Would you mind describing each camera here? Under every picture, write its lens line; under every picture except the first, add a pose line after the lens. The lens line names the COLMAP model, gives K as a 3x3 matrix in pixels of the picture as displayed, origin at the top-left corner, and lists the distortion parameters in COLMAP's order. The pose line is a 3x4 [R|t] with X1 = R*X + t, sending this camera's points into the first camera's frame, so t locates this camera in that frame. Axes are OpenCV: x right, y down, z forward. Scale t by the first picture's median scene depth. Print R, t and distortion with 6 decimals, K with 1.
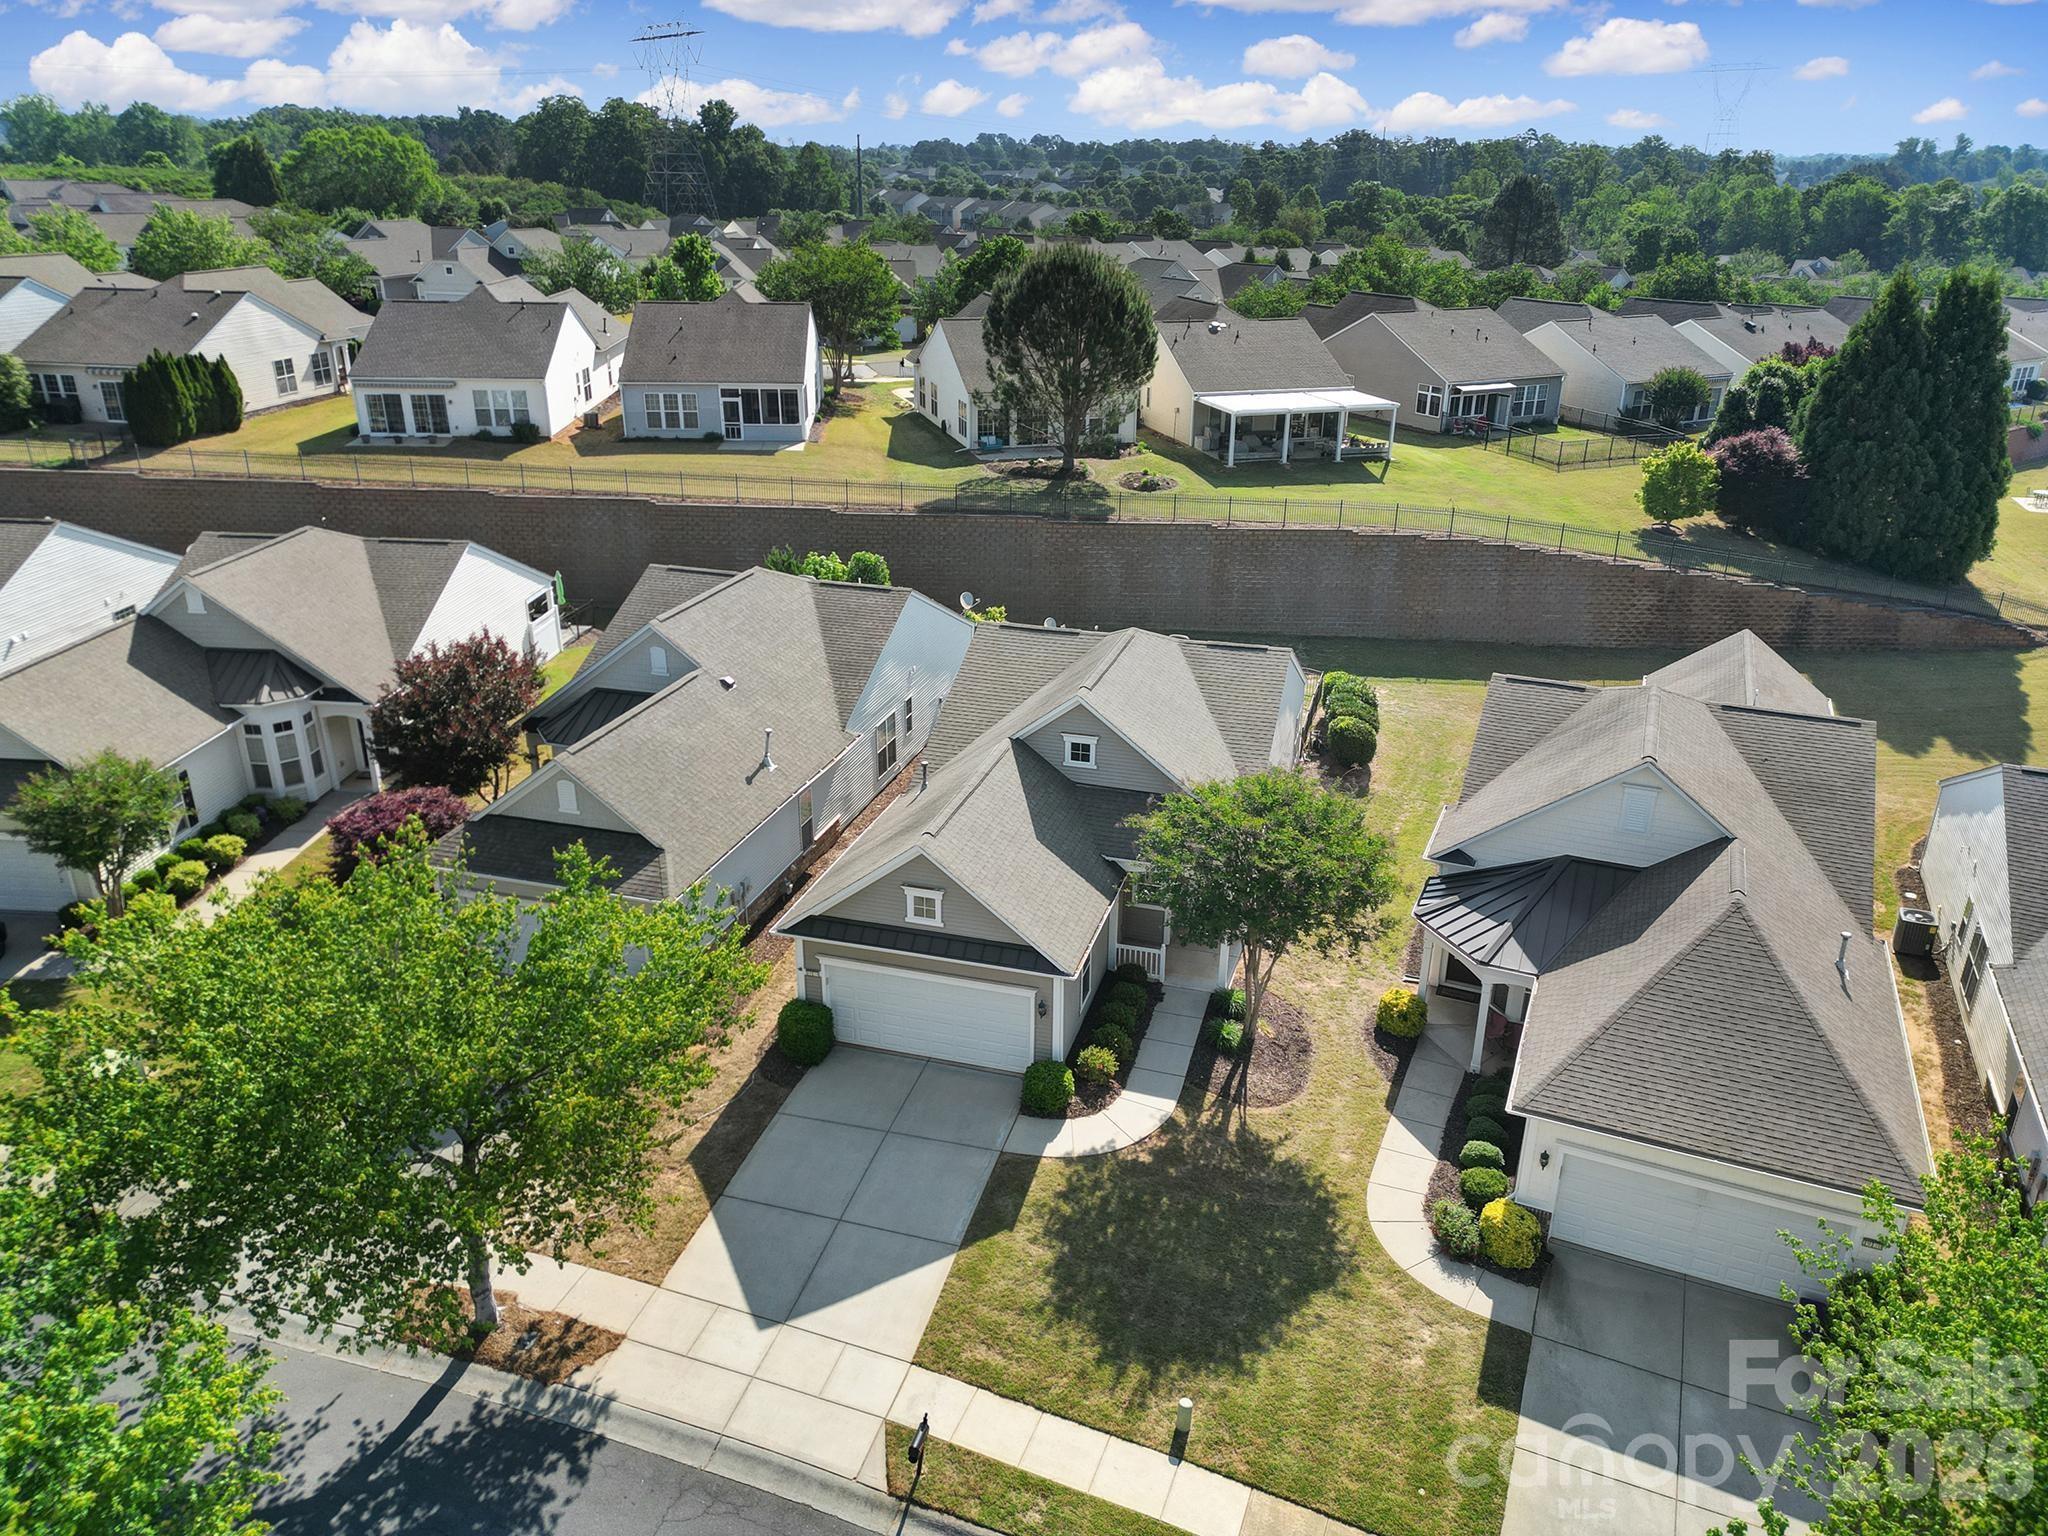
lens RADIAL K [[1447.9, 0, 1024.0], [0, 1447.9, 768.0], [0, 0, 1]] dist [0.068272, -0.085251]
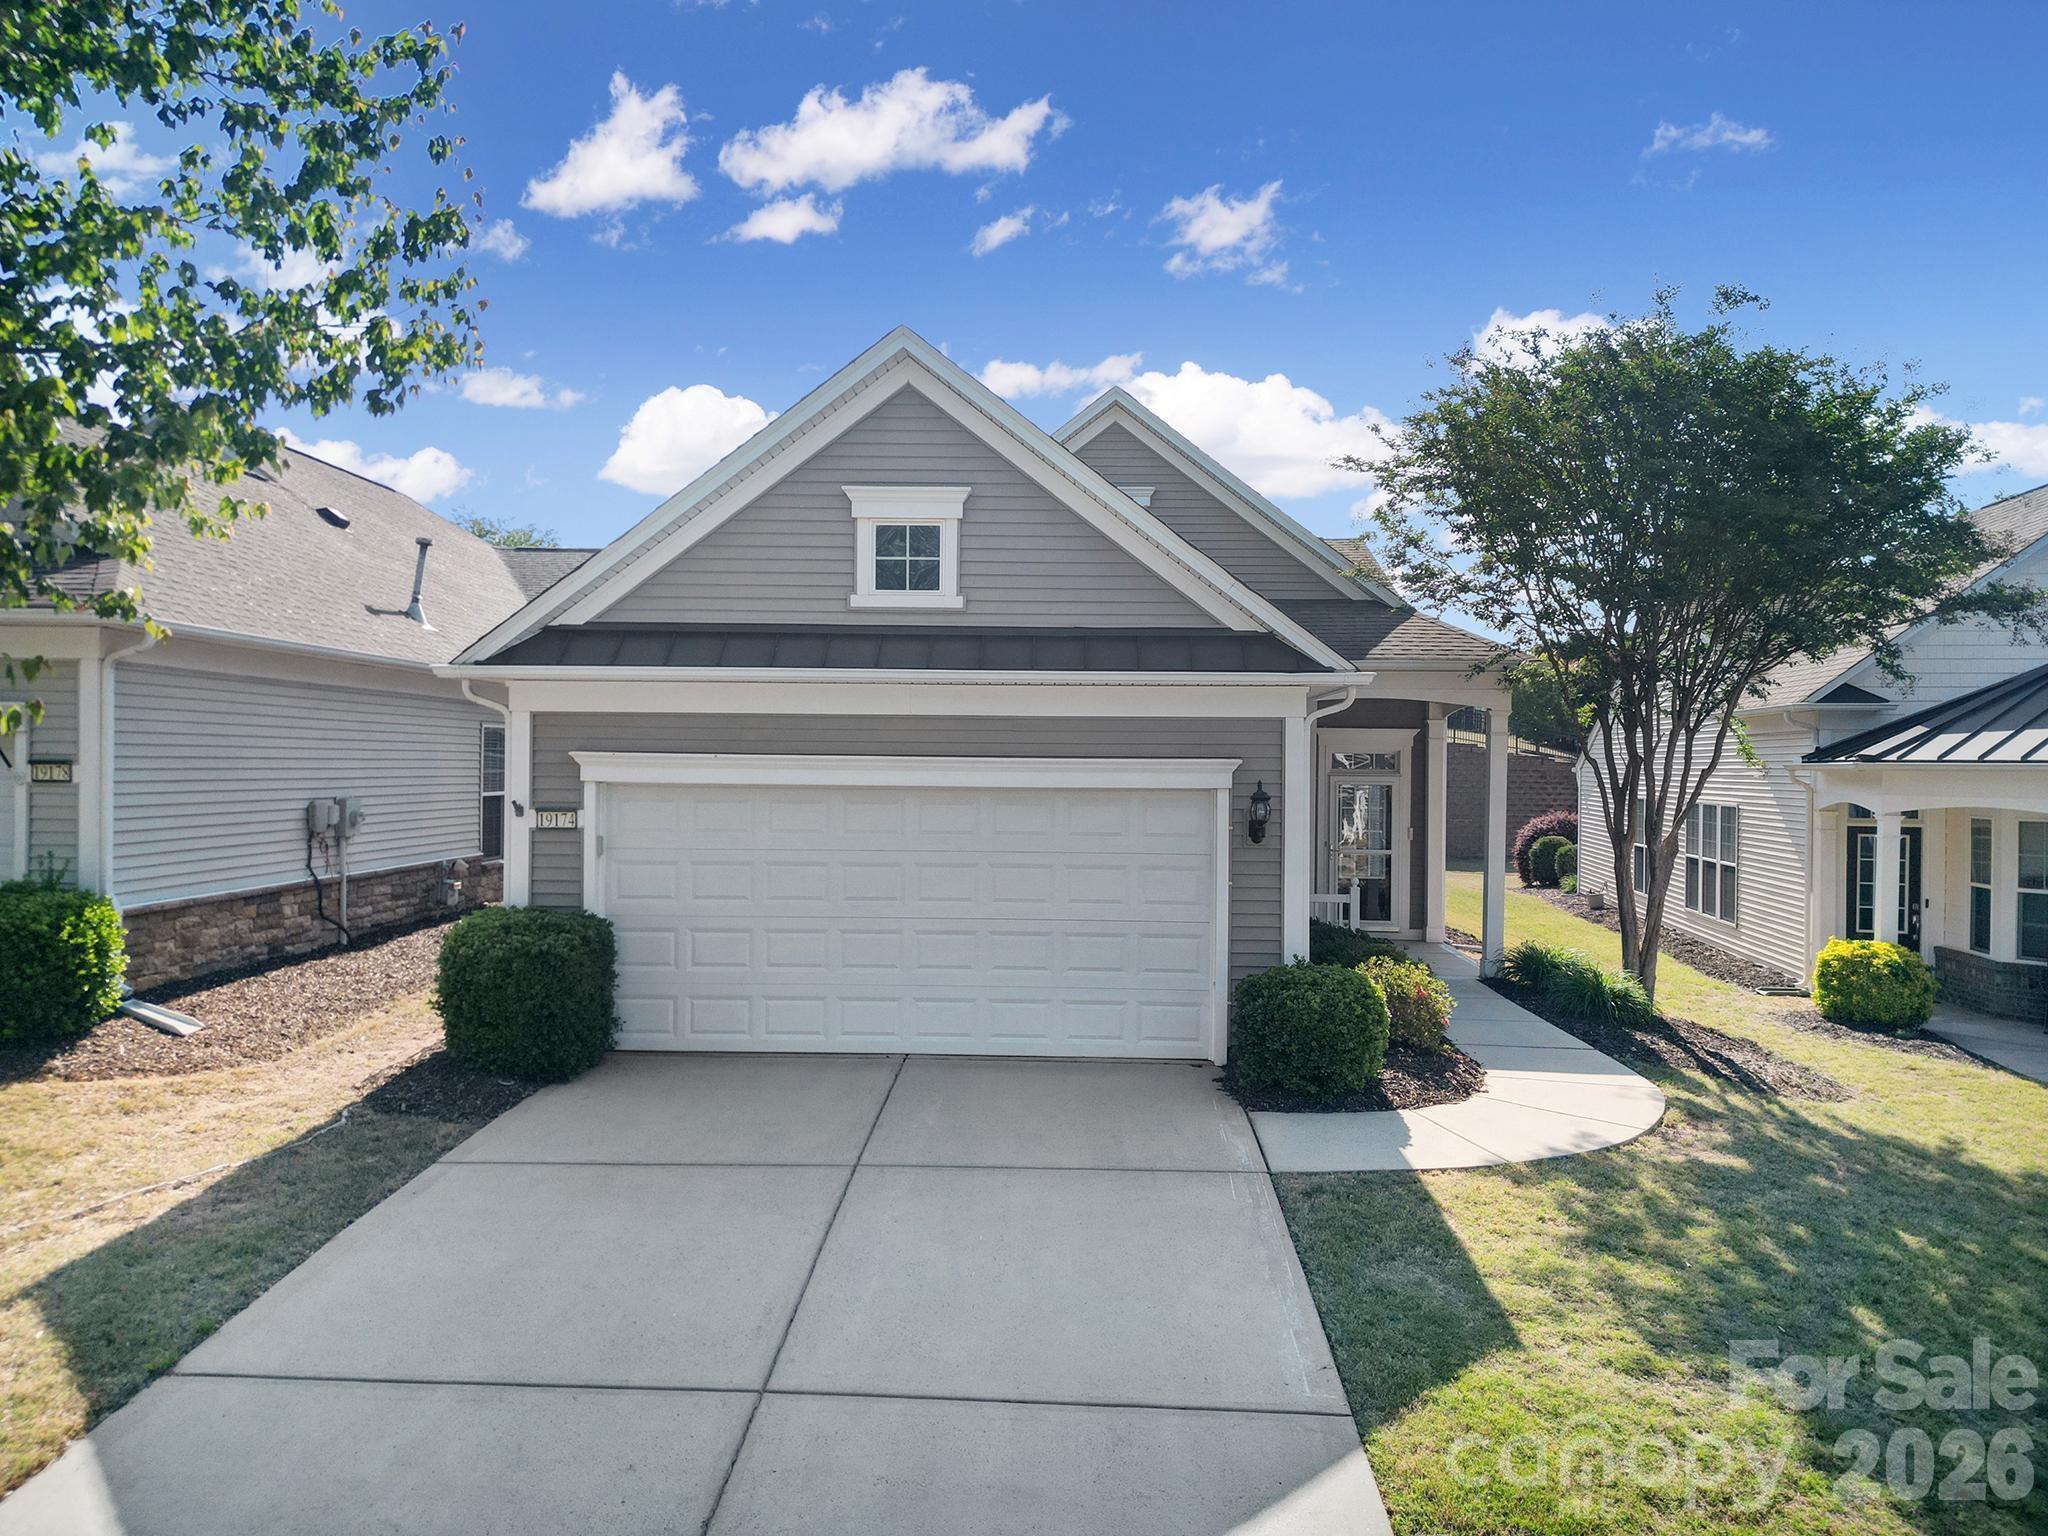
lens RADIAL K [[1452.0, 0, 1024.0], [0, 1452.0, 768.0], [0, 0, 1]] dist [0.065228, -0.054827]
pose [[0.969929, 0.002089, 0.243378, -0.131513], [0.088374, 0.928693, -0.360166, 0.283740], [-0.226775, 0.370844, 0.900582, 0.707429]]
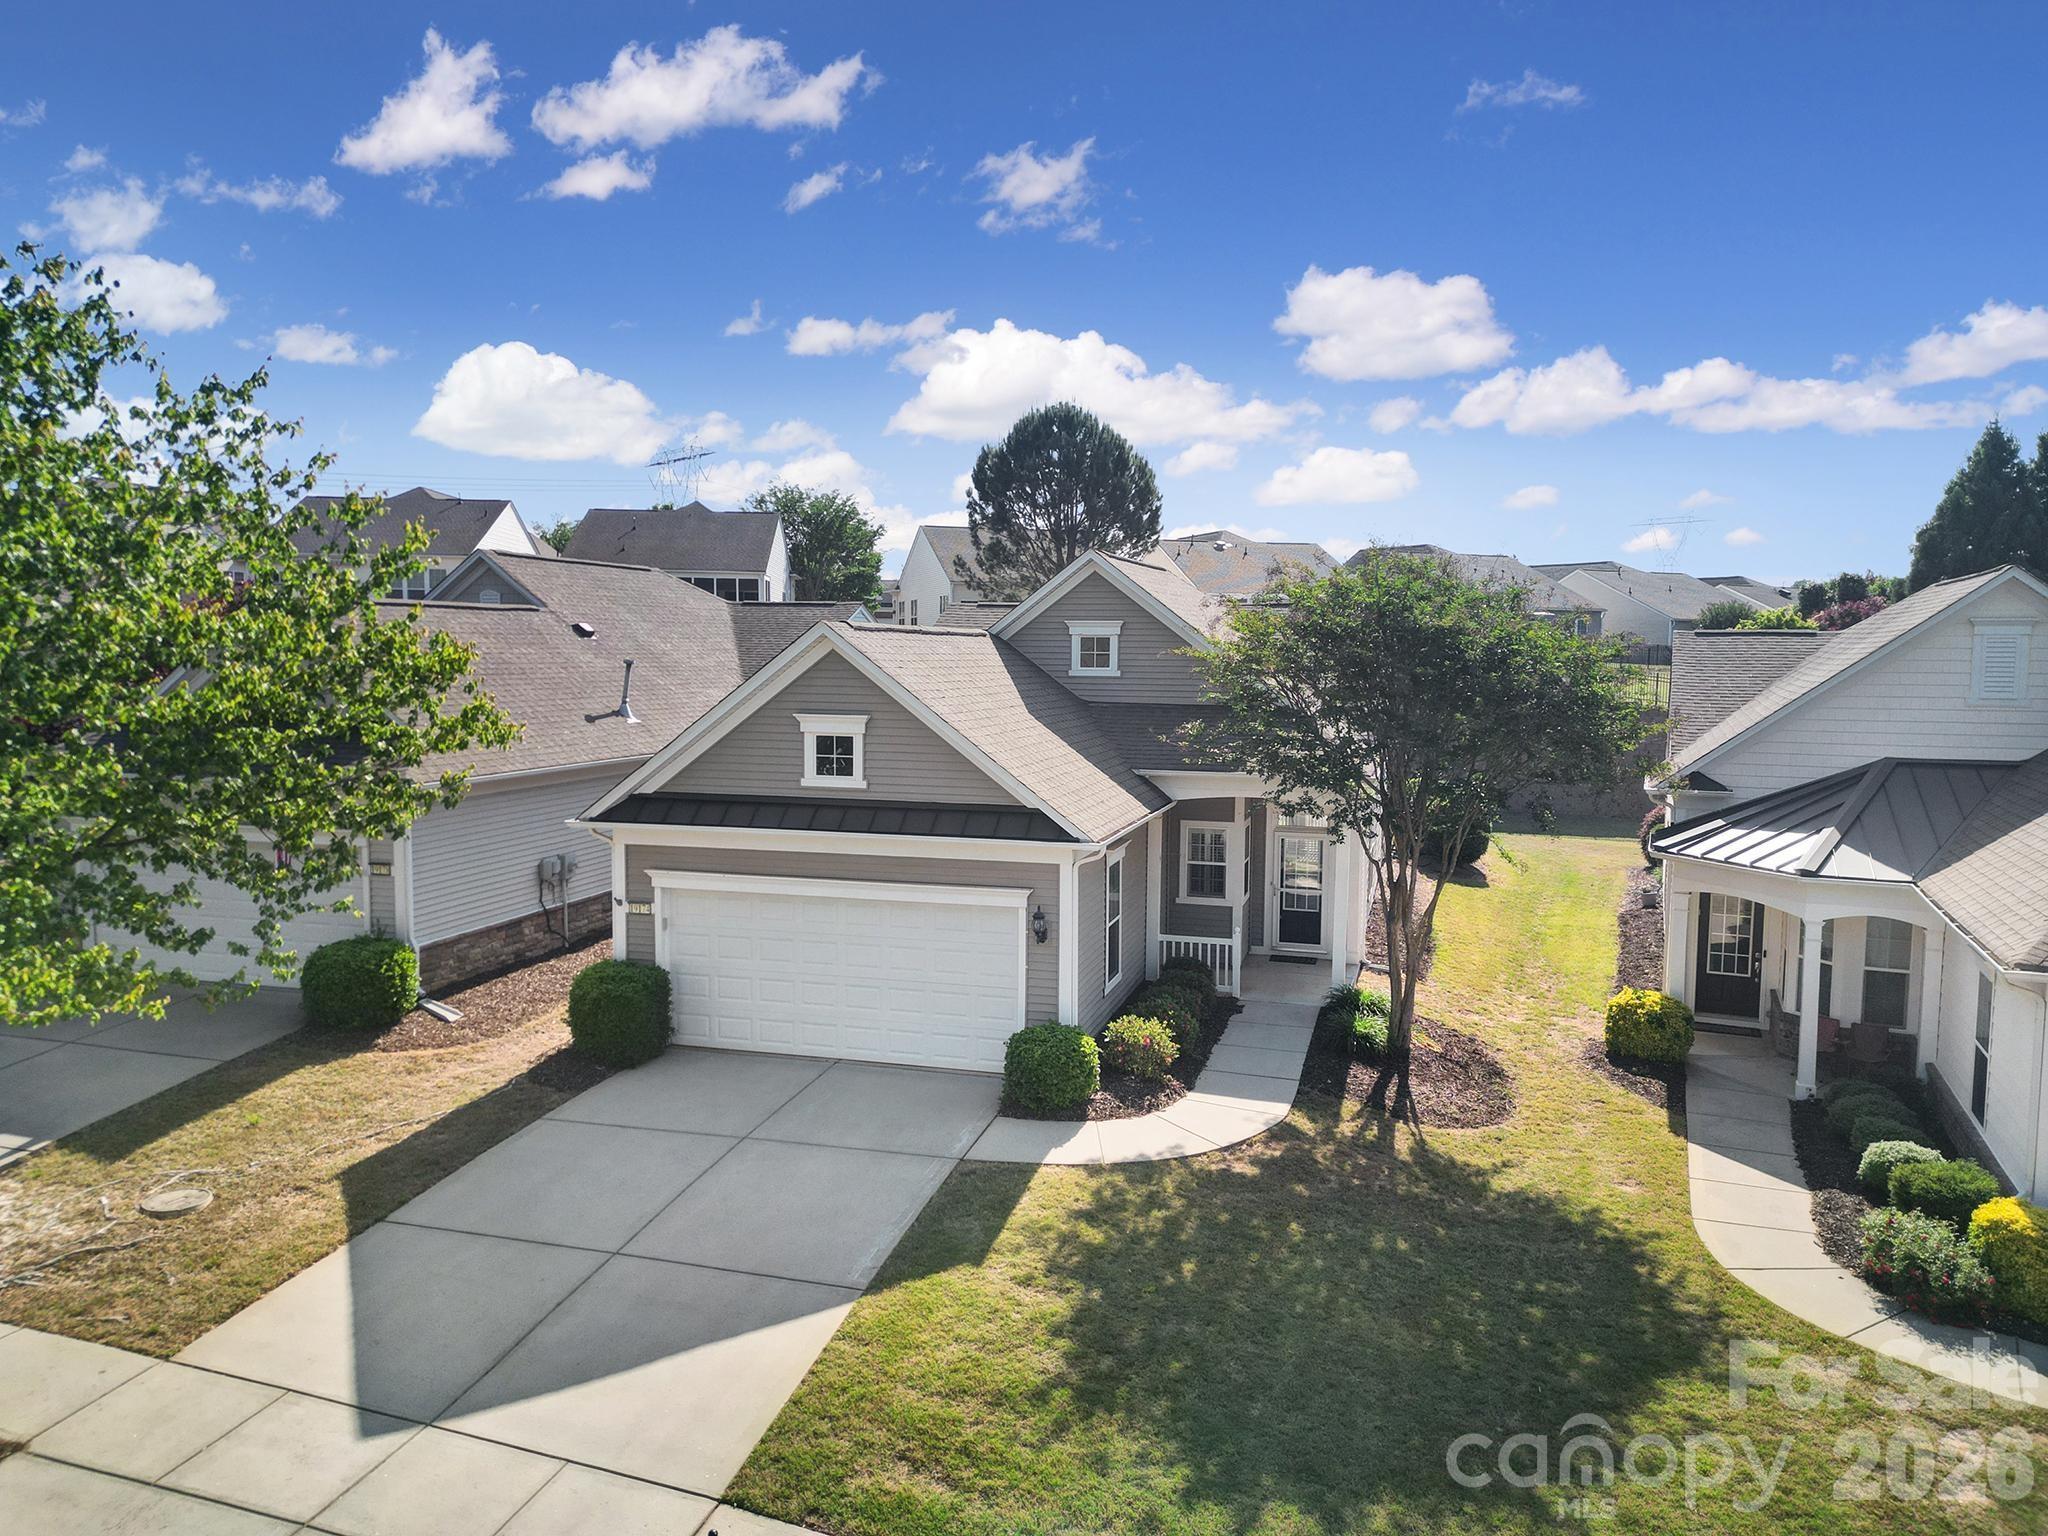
lens RADIAL K [[1447.9, 0, 1024.0], [0, 1447.9, 768.0], [0, 0, 1]] dist [0.068272, -0.085251]
pose [[0.999979, 0.000069, 0.006494, 0.002911], [0.001862, 0.954918, -0.296865, 0.278854], [-0.006222, 0.296871, 0.954897, 0.463811]]
